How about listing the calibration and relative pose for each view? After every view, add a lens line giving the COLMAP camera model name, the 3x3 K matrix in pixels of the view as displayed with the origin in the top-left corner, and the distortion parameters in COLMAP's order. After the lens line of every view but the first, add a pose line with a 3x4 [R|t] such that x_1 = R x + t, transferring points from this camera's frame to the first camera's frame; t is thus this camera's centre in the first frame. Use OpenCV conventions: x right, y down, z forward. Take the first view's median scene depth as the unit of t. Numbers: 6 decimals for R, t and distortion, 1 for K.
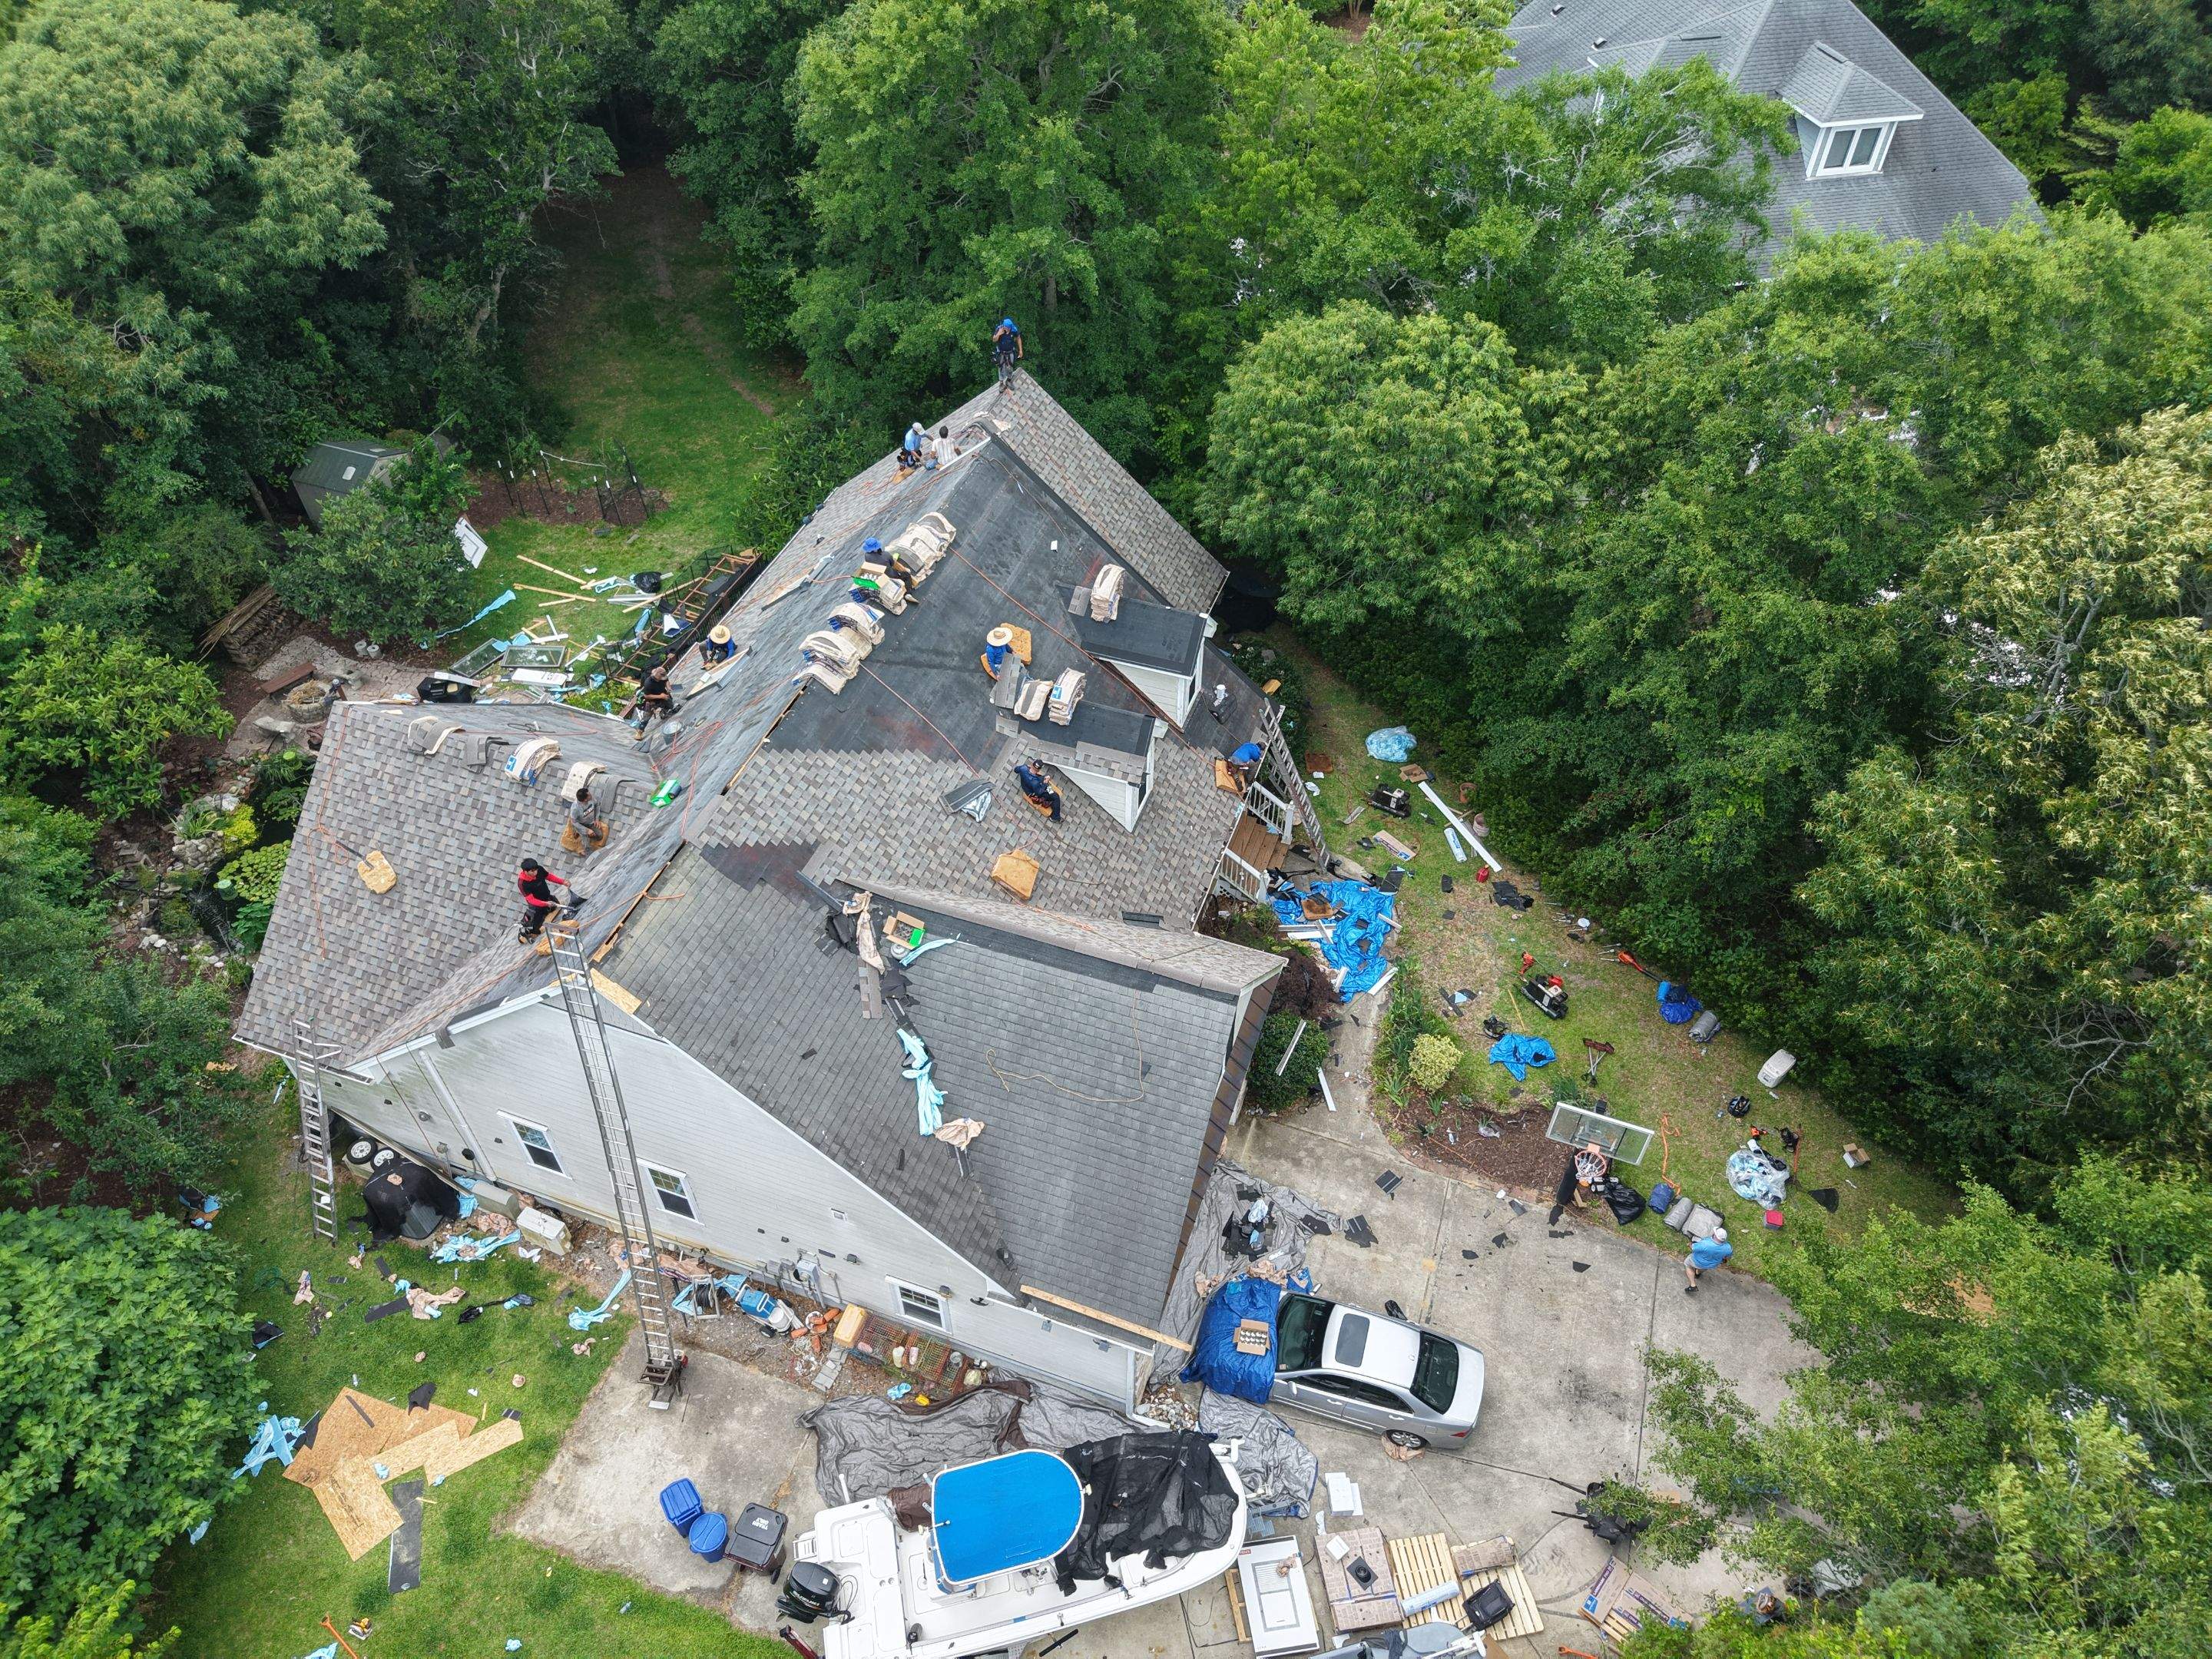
lens RADIAL K [[1482.7, 0, 1101.4], [0, 1482.7, 828.6], [0, 0, 1]] dist [0.014572, -0.009113]
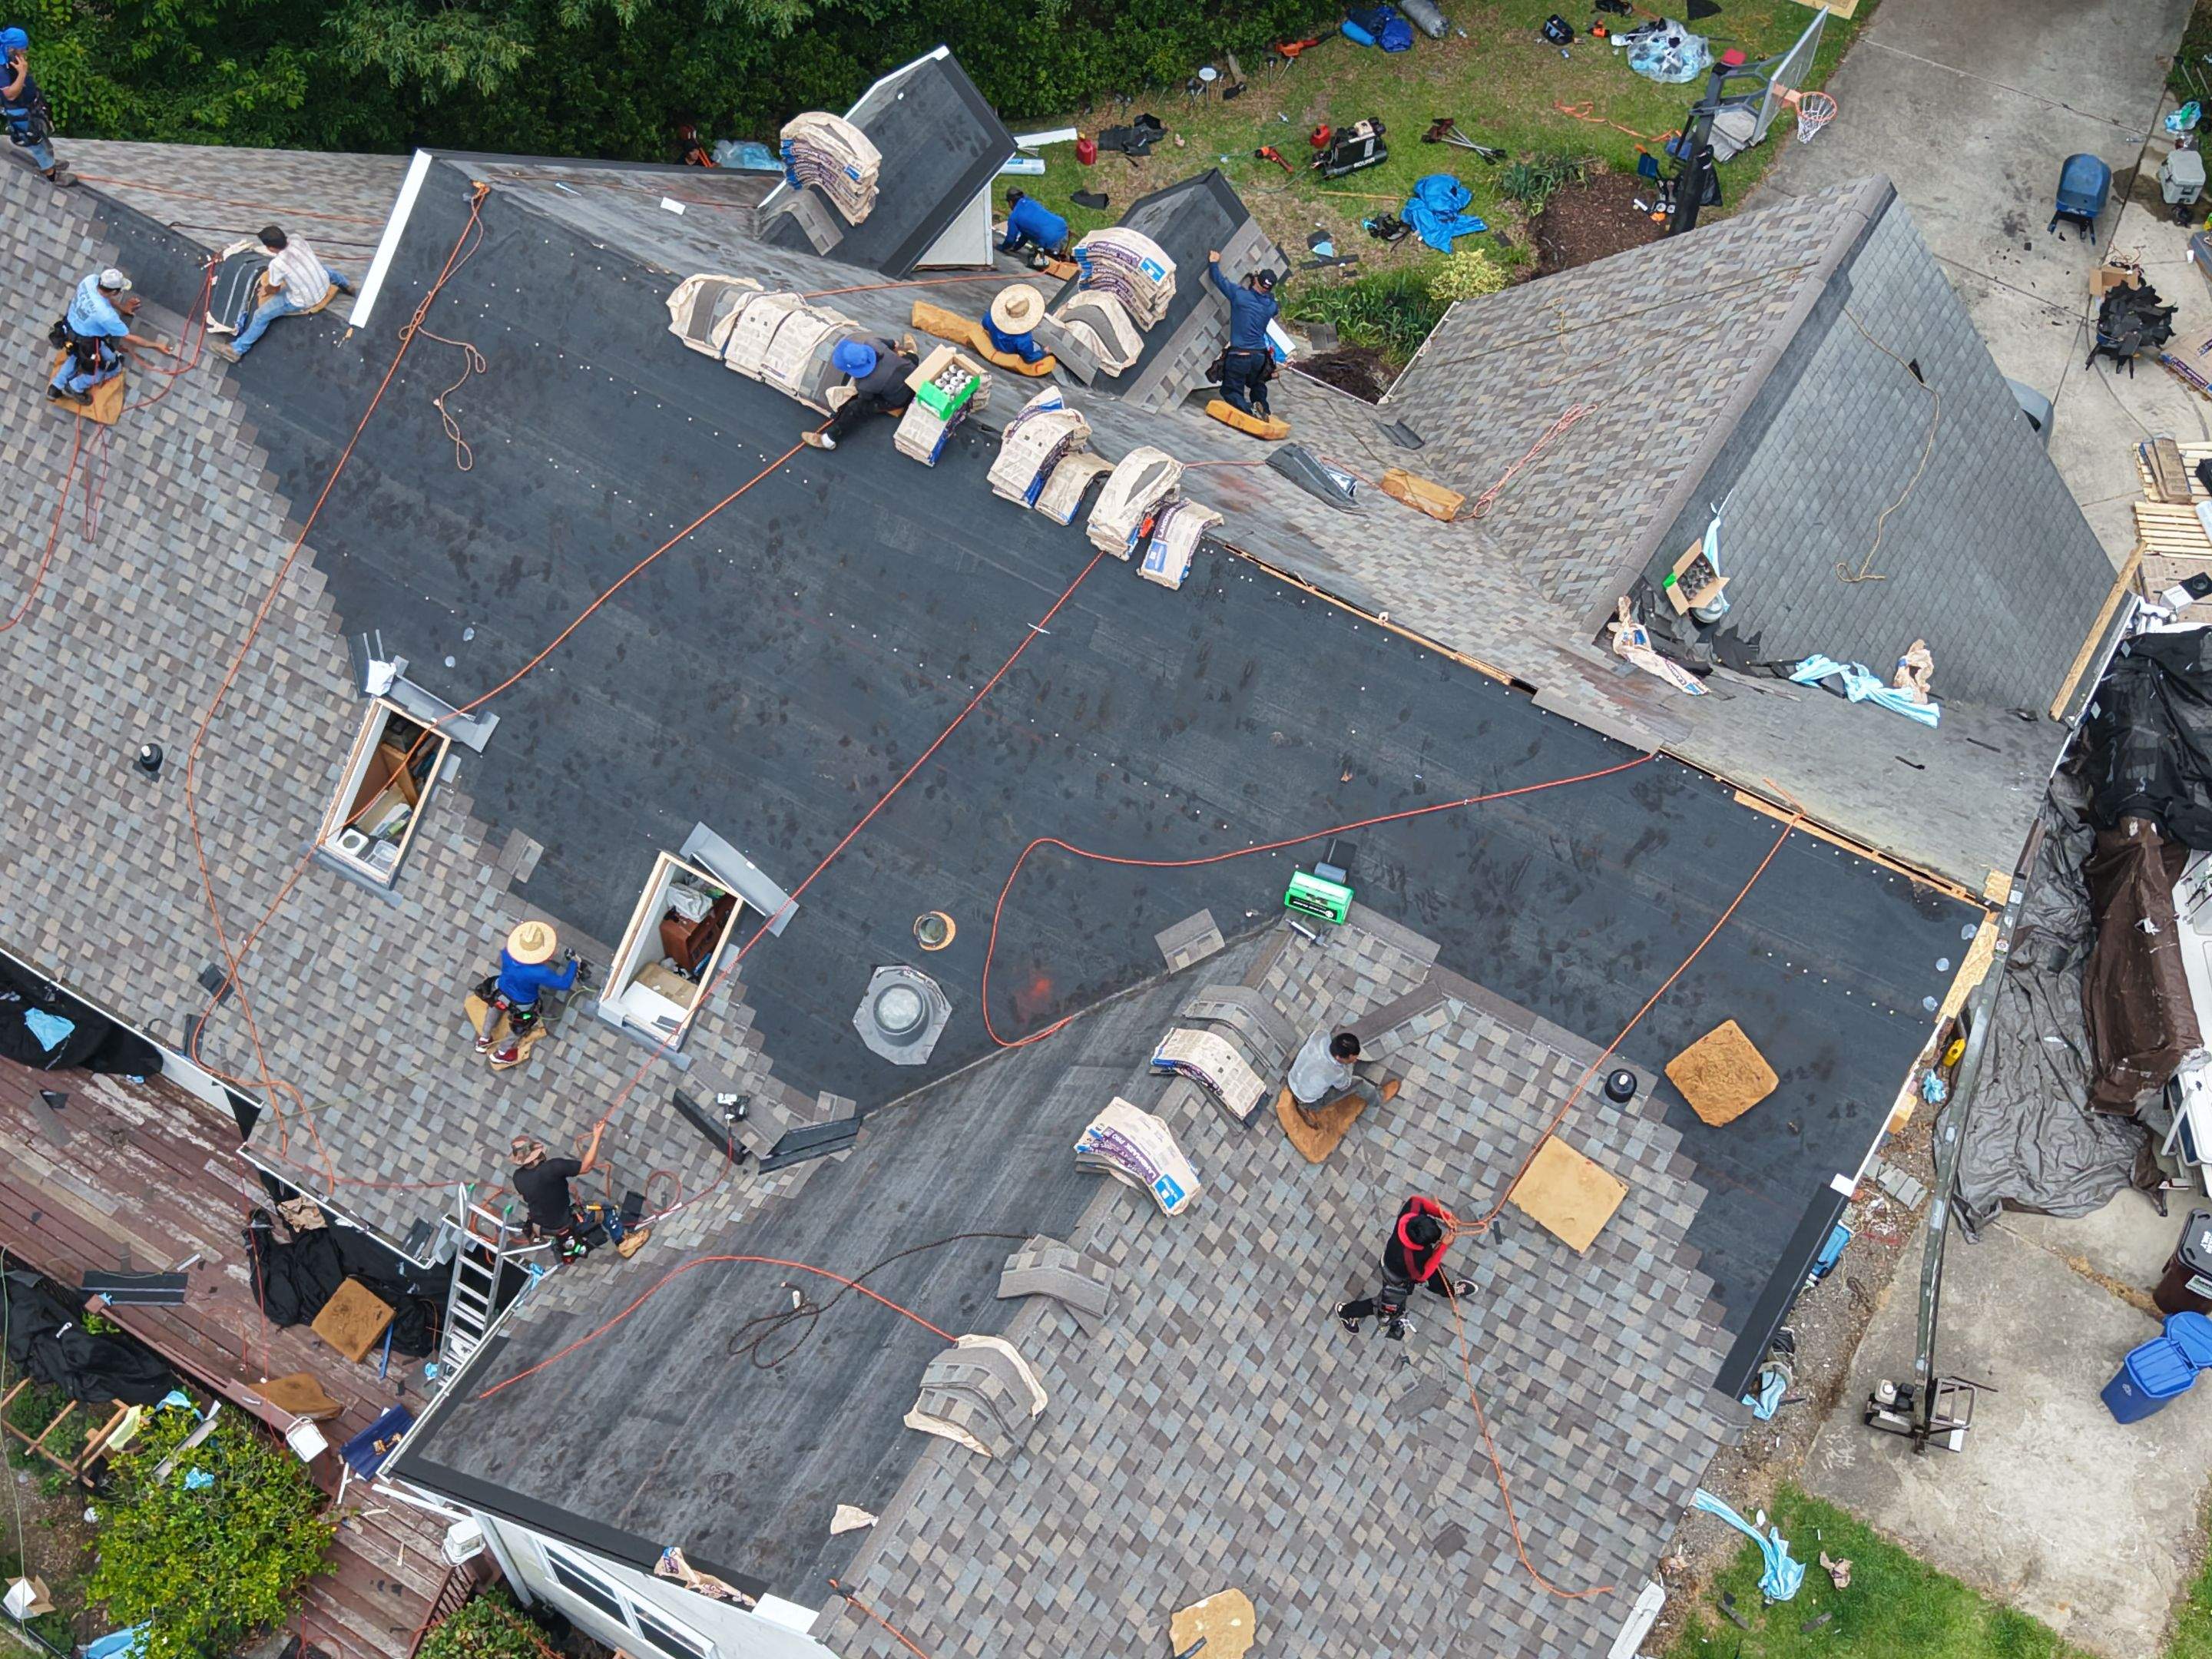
lens RADIAL K [[2571.1, 0, 1097.3], [0, 2571.1, 834.0], [0, 0, 1]] dist [0.206988, -0.703663]
pose [[0.201091, -0.823464, 0.530537, -0.671279], [0.689489, 0.503701, 0.520471, -0.474052], [-0.695821, 0.261137, 0.669059, 0.449146]]
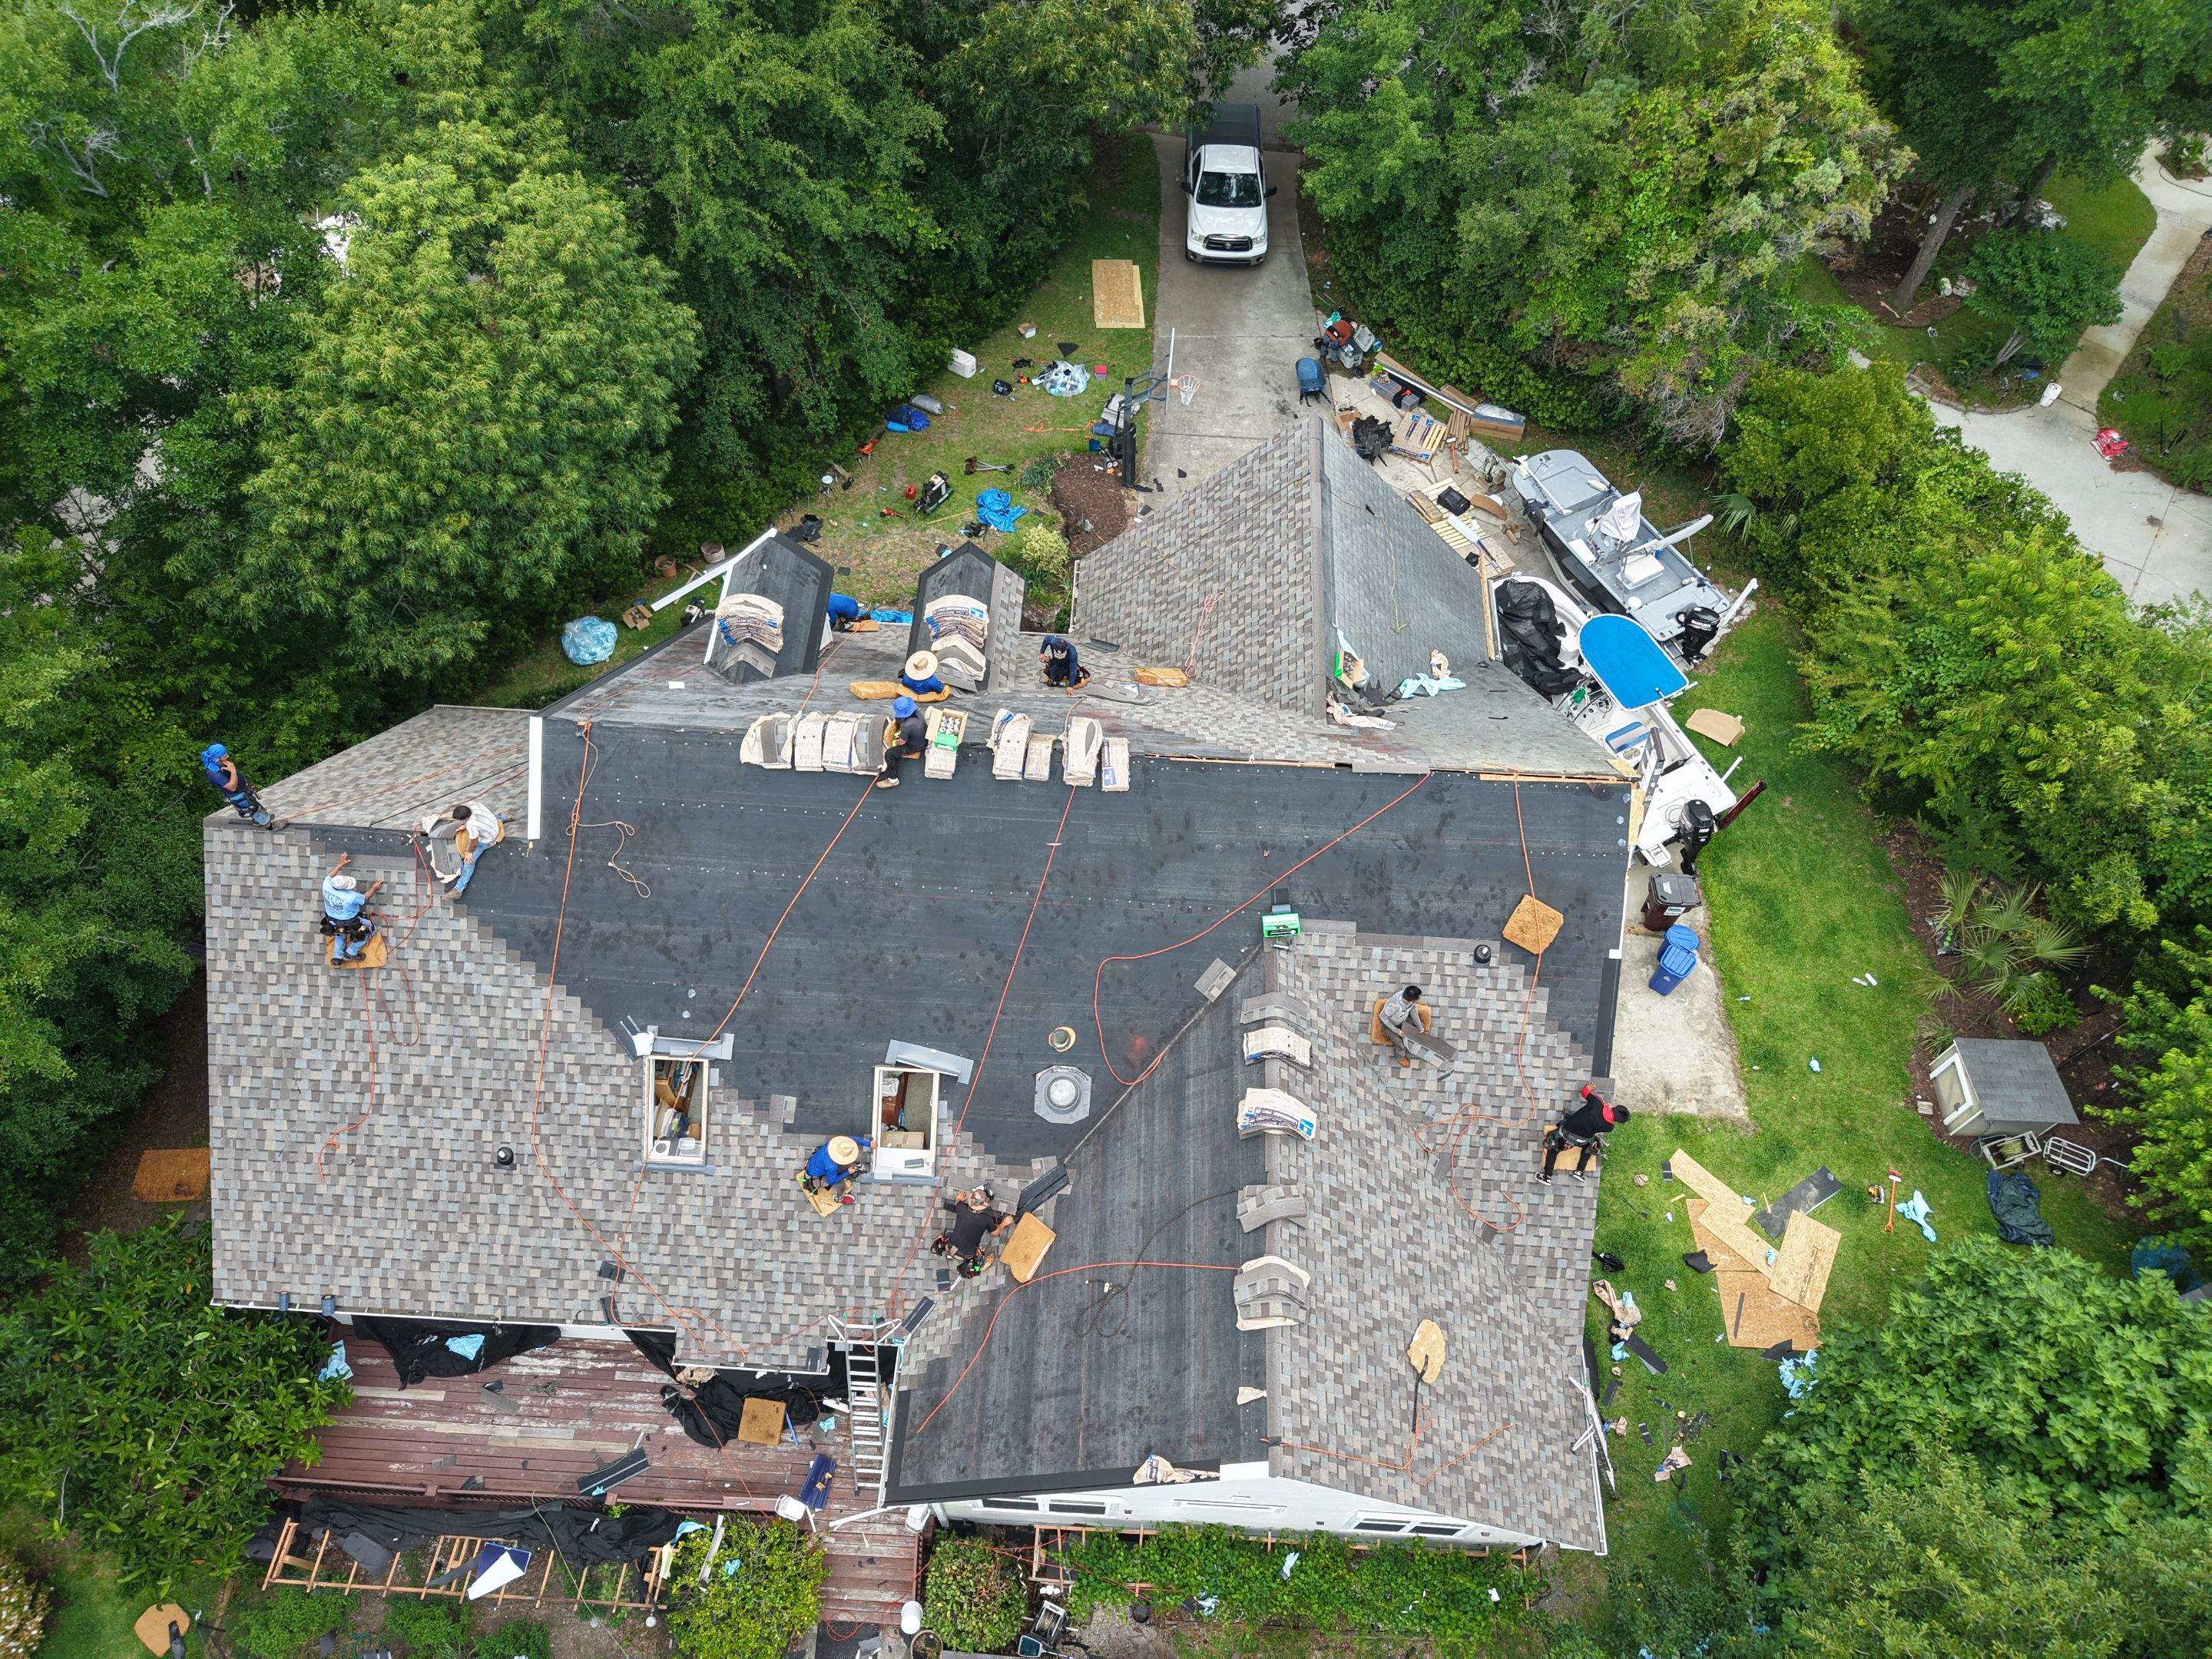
lens RADIAL K [[1482.7, 0, 1101.4], [0, 1482.7, 828.6], [0, 0, 1]] dist [0.014572, -0.009113]
pose [[-0.284953, -0.810710, 0.511421, -0.581227], [0.672889, 0.210795, 0.709073, -0.615895], [-0.682658, 0.546182, 0.485451, 0.595470]]
